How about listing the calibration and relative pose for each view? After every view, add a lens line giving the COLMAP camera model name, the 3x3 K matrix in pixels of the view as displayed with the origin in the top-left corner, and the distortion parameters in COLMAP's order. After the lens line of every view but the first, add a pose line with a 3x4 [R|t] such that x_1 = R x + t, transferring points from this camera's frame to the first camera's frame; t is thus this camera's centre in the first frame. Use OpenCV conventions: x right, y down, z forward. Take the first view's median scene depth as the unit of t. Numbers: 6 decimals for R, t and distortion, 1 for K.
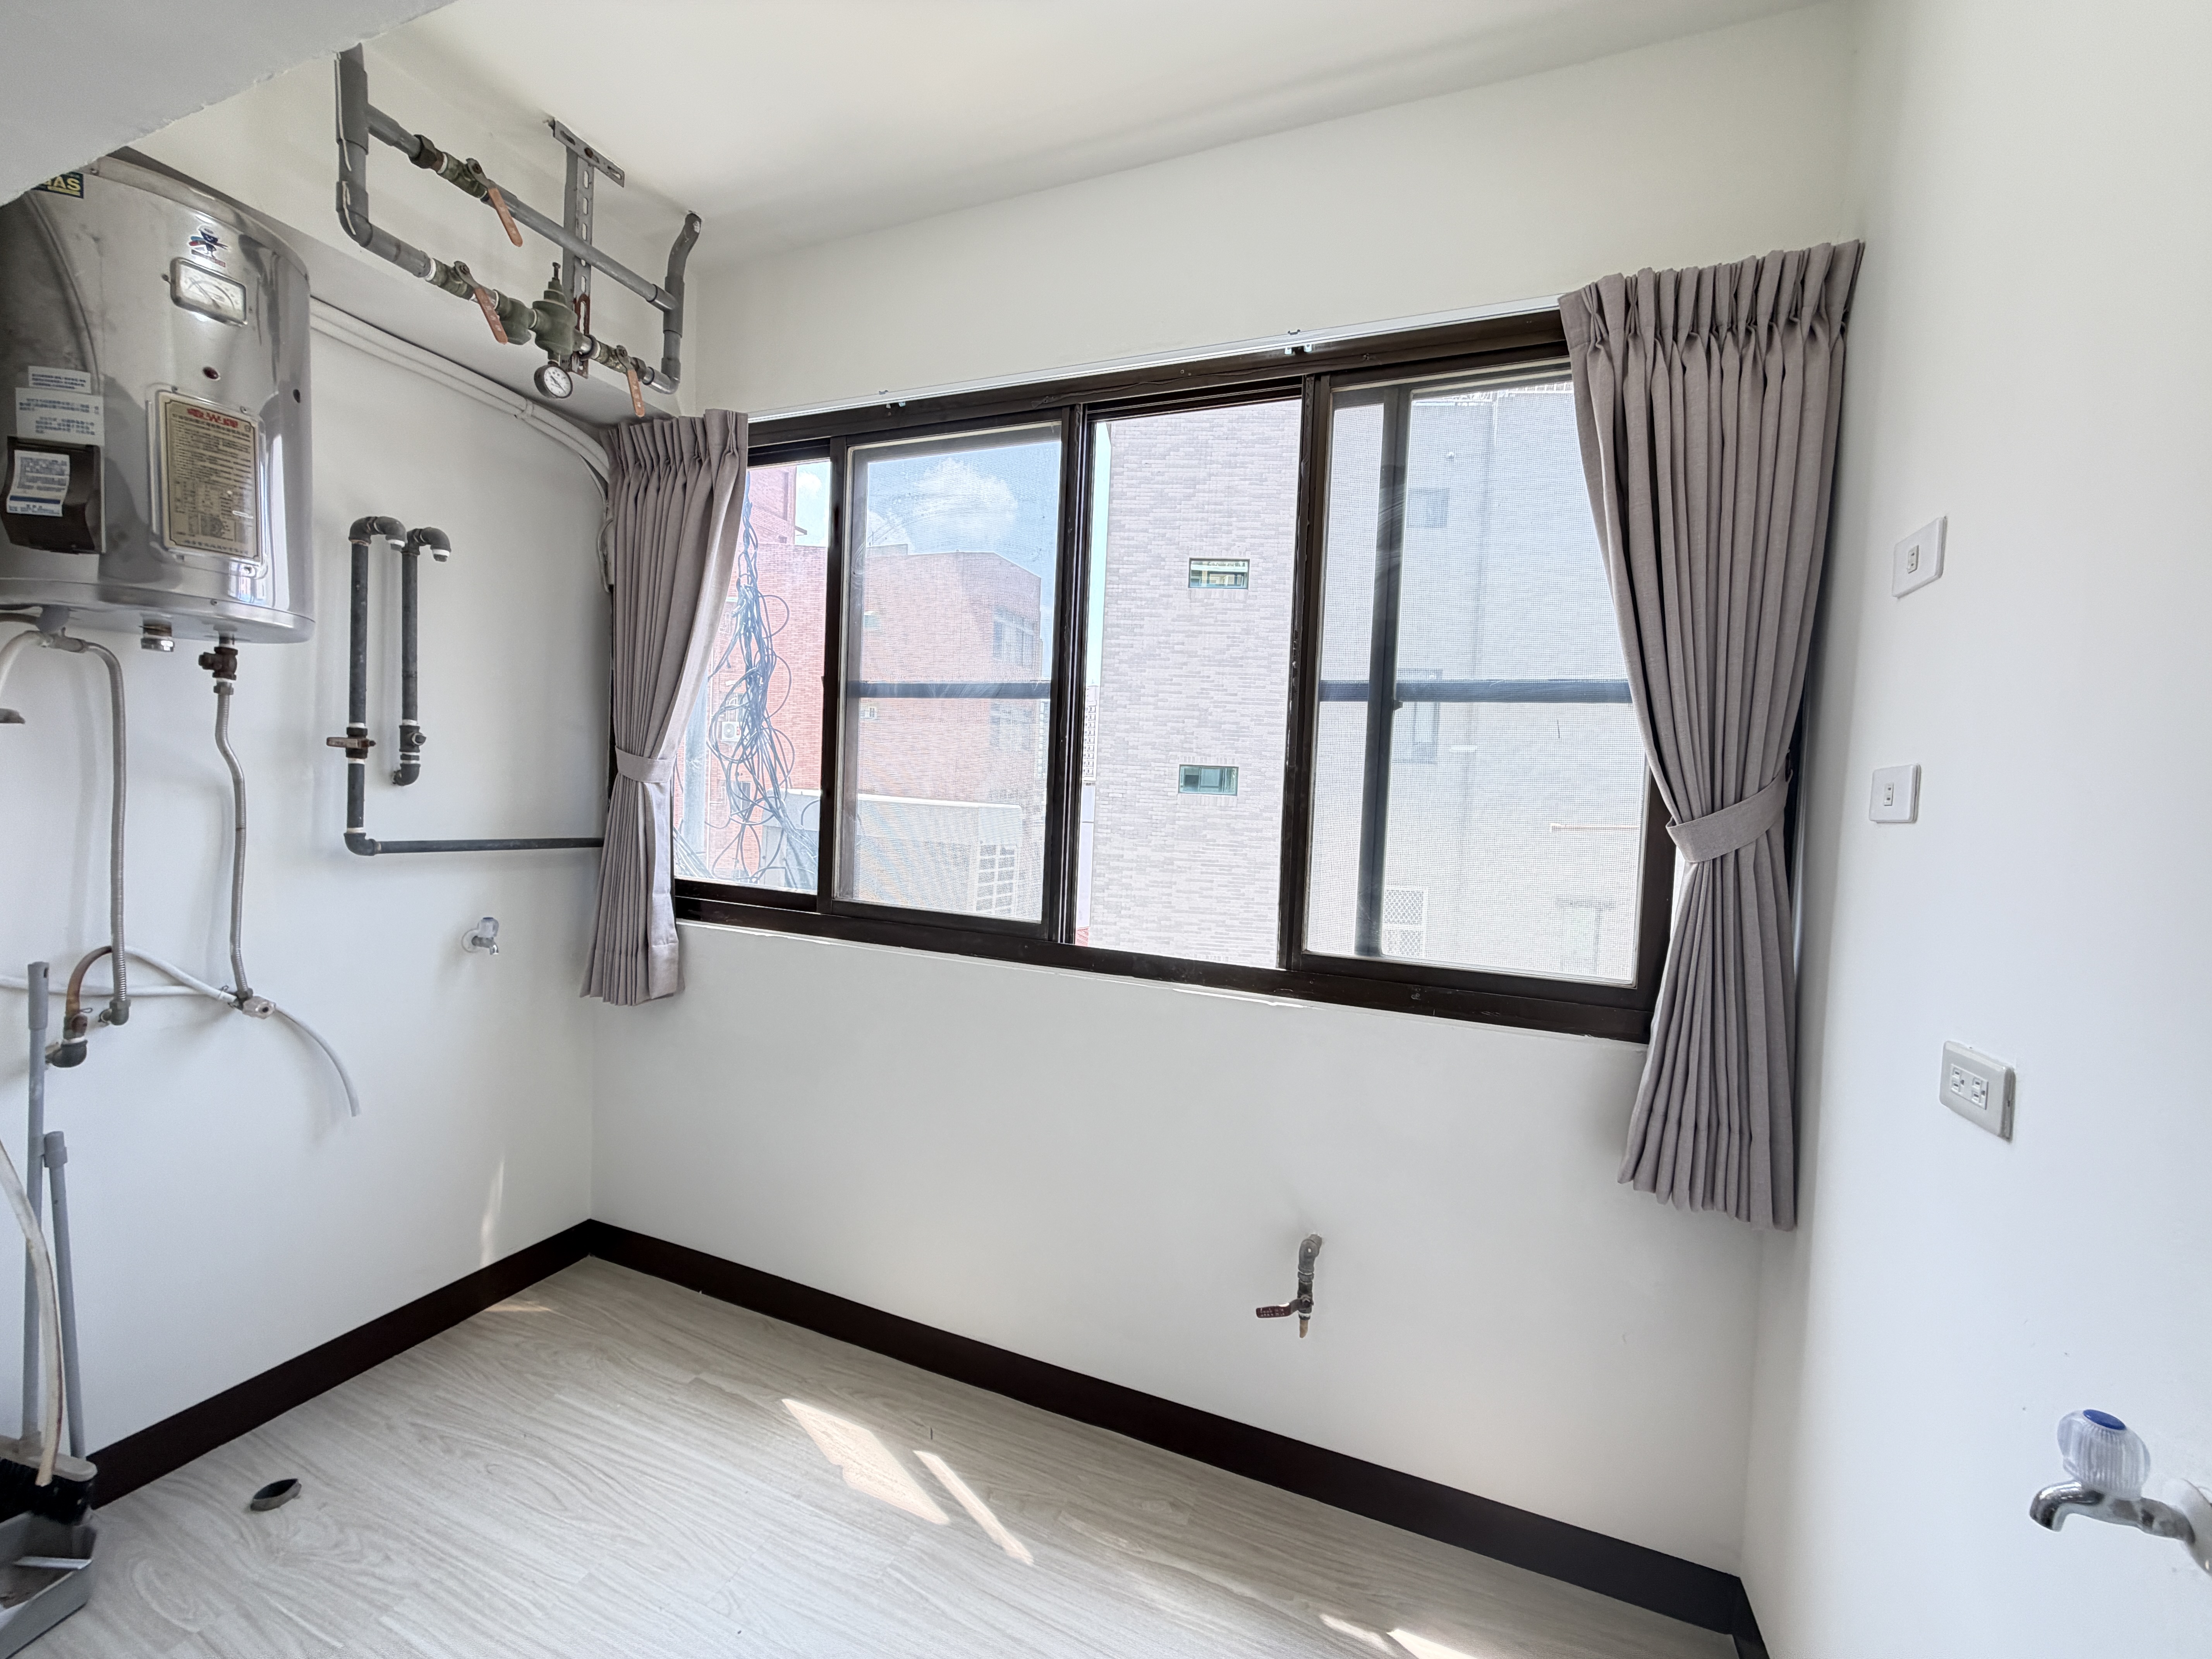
lens RADIAL K [[905.1, 0, 1075.8], [0, 905.1, 825.5], [0, 0, 1]] dist [-0.000407, -0.000079]
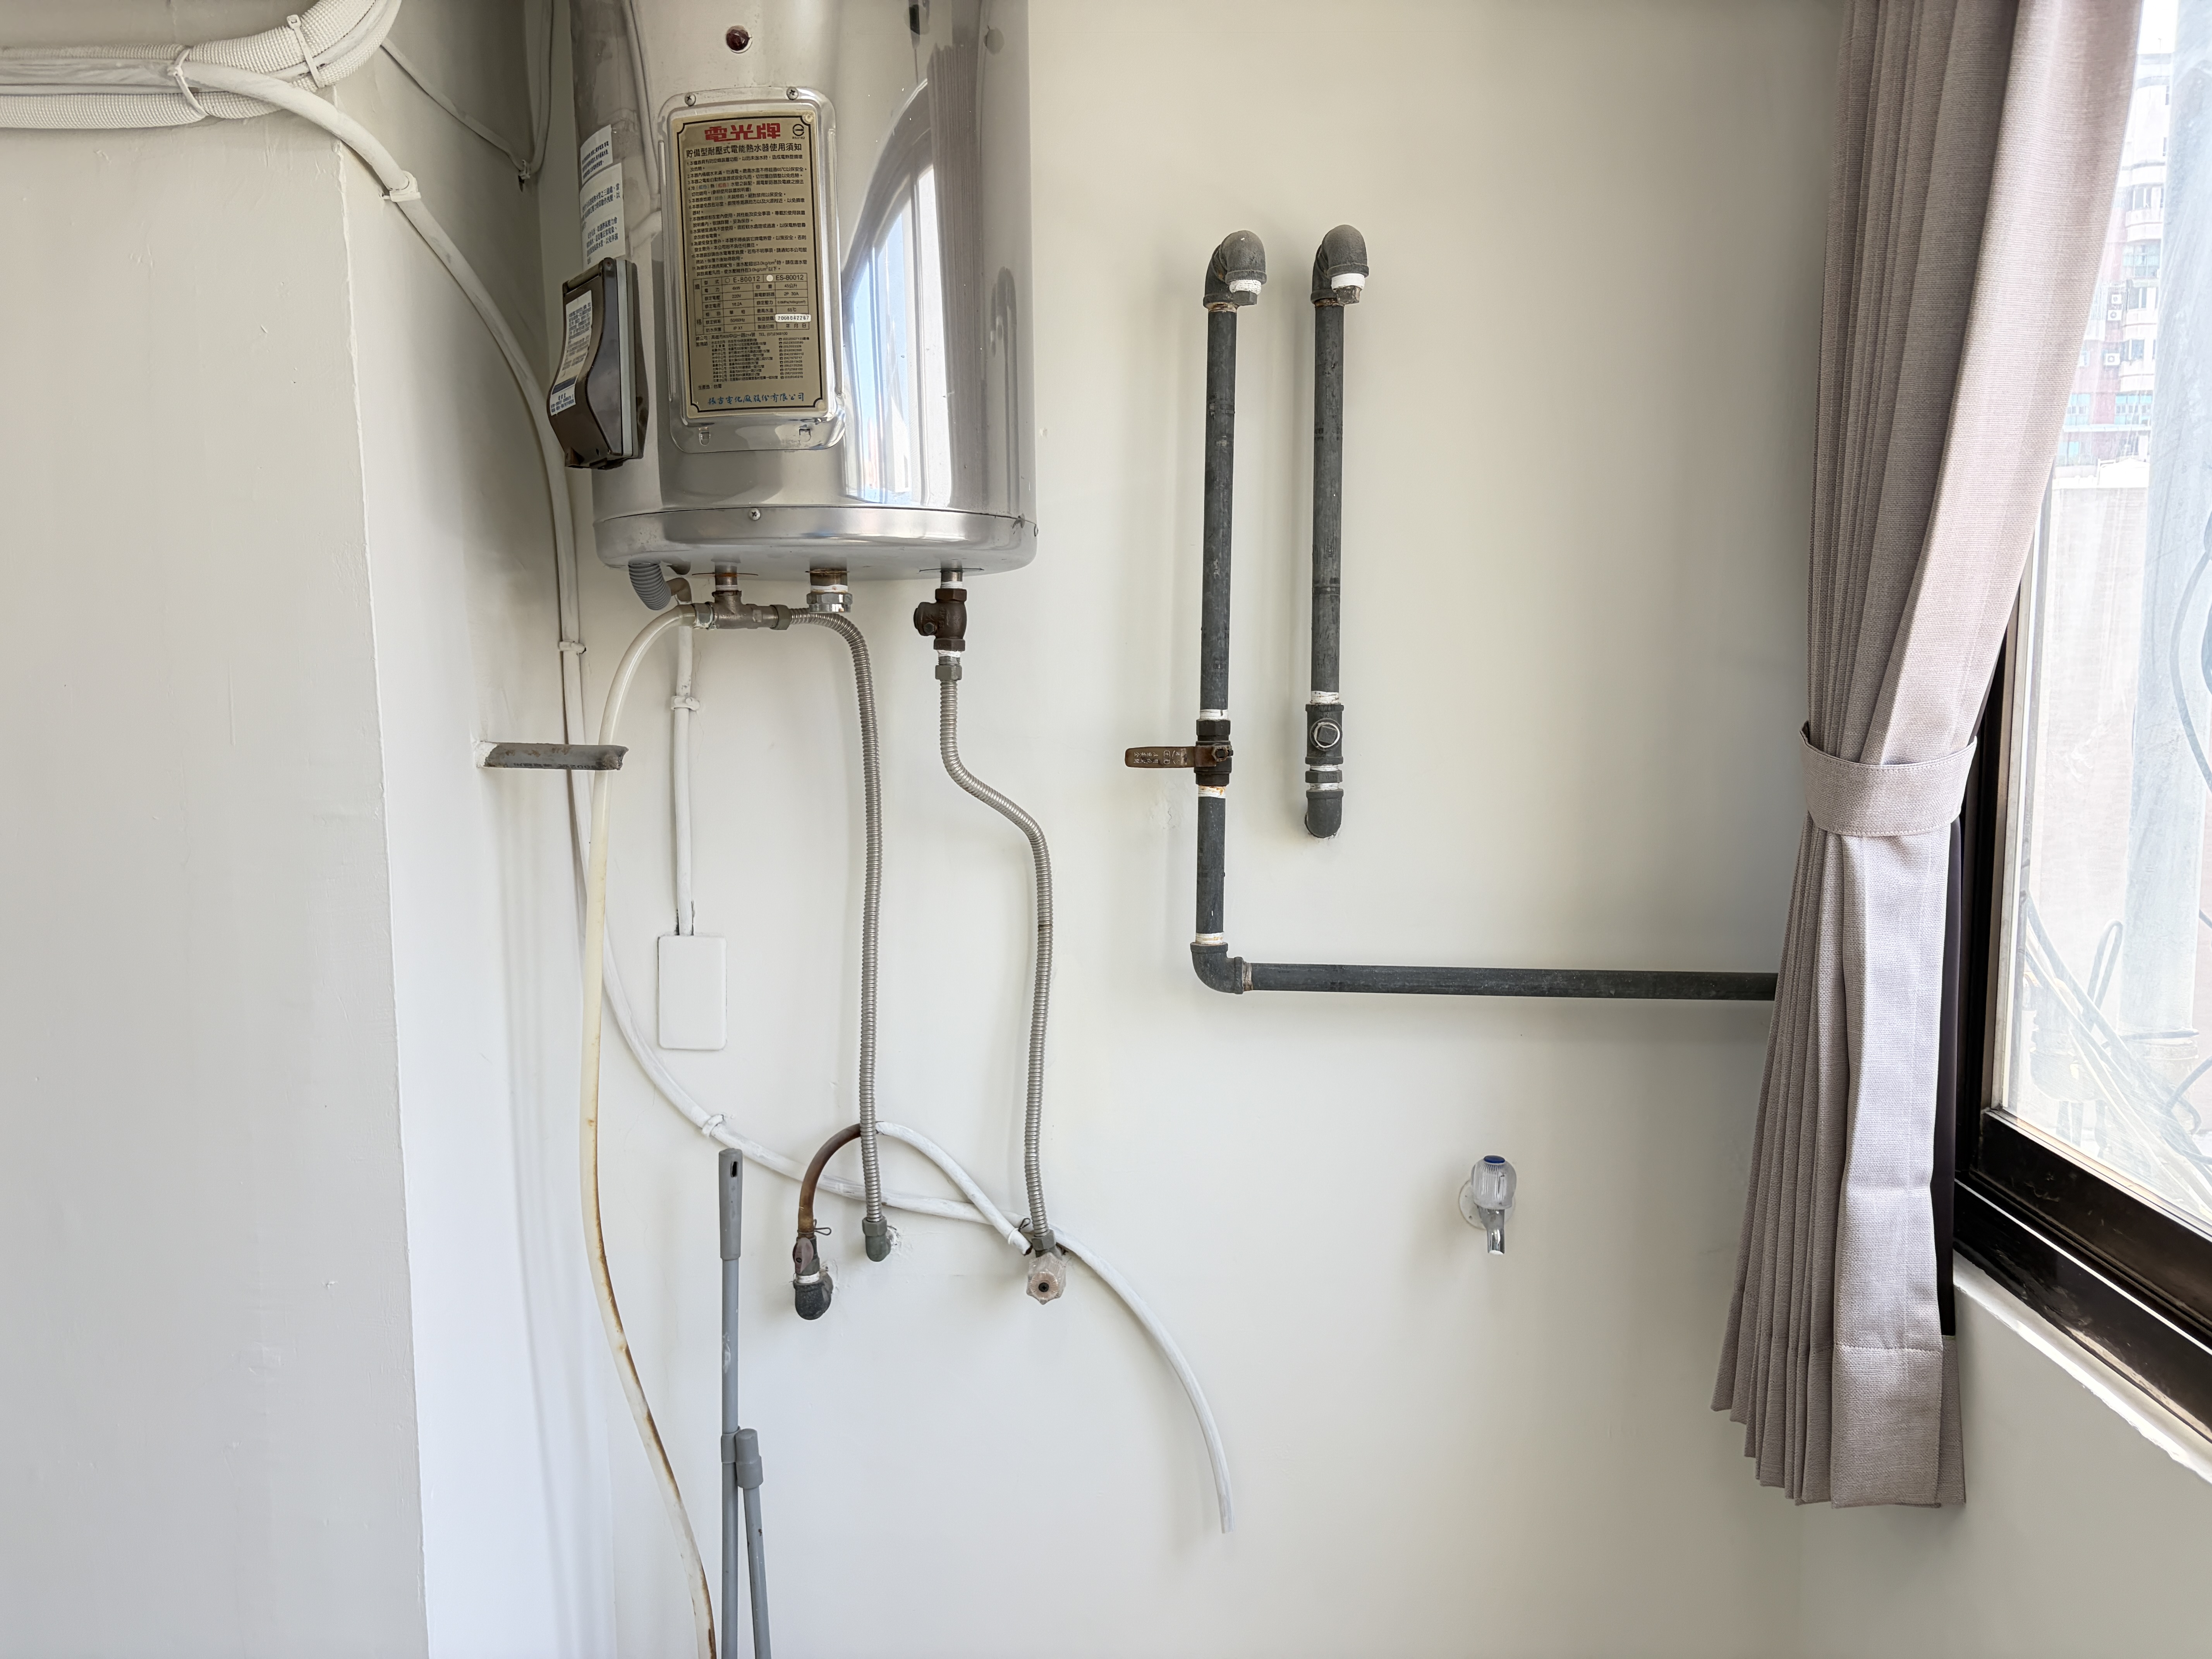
lens RADIAL K [[1681.6, 0, 1090.7], [0, 1681.6, 860.9], [0, 0, 1]] dist [0.058973, -0.069578]
pose [[0.350477, 0.054583, -0.934980, -0.007551], [-0.008925, 0.998450, 0.054942, -0.087951], [0.936529, -0.010911, 0.350421, 0.680732]]
